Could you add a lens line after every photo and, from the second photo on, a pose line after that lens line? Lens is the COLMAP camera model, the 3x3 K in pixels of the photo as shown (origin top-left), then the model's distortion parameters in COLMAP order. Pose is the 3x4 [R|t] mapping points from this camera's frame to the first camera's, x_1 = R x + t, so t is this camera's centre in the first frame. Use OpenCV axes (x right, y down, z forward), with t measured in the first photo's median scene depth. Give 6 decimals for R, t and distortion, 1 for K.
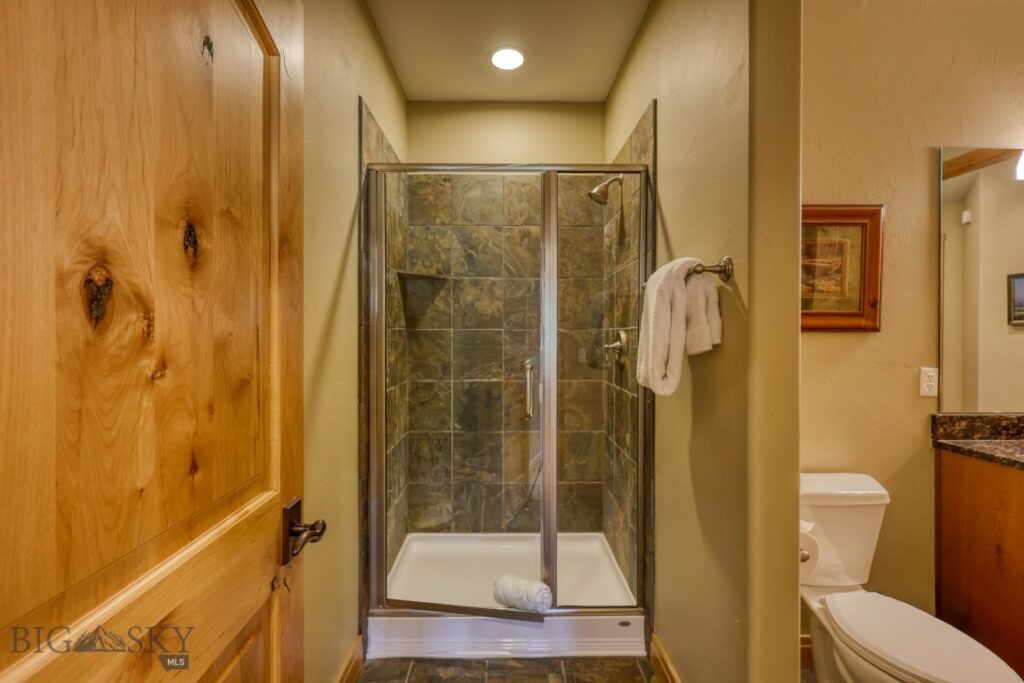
lens RADIAL K [[451.1, 0, 510.4], [0, 451.1, 334.6], [0, 0, 1]] dist [0.002875, -0.000121]
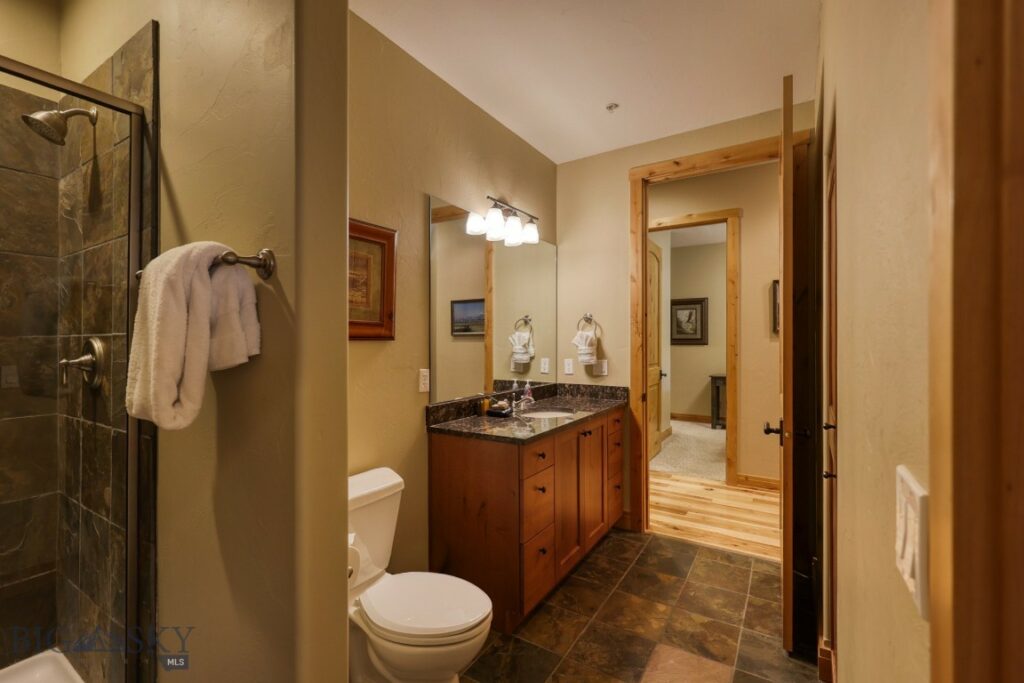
lens RADIAL K [[451.1, 0, 520.5], [0, 451.1, 340.8], [0, 0, 1]] dist [0.002875, -0.000121]
pose [[0.541527, -0.000244, 0.840683, 0.022939], [0.004154, 0.999989, -0.002385, -0.000577], [-0.840673, 0.004784, 0.541522, 0.102069]]
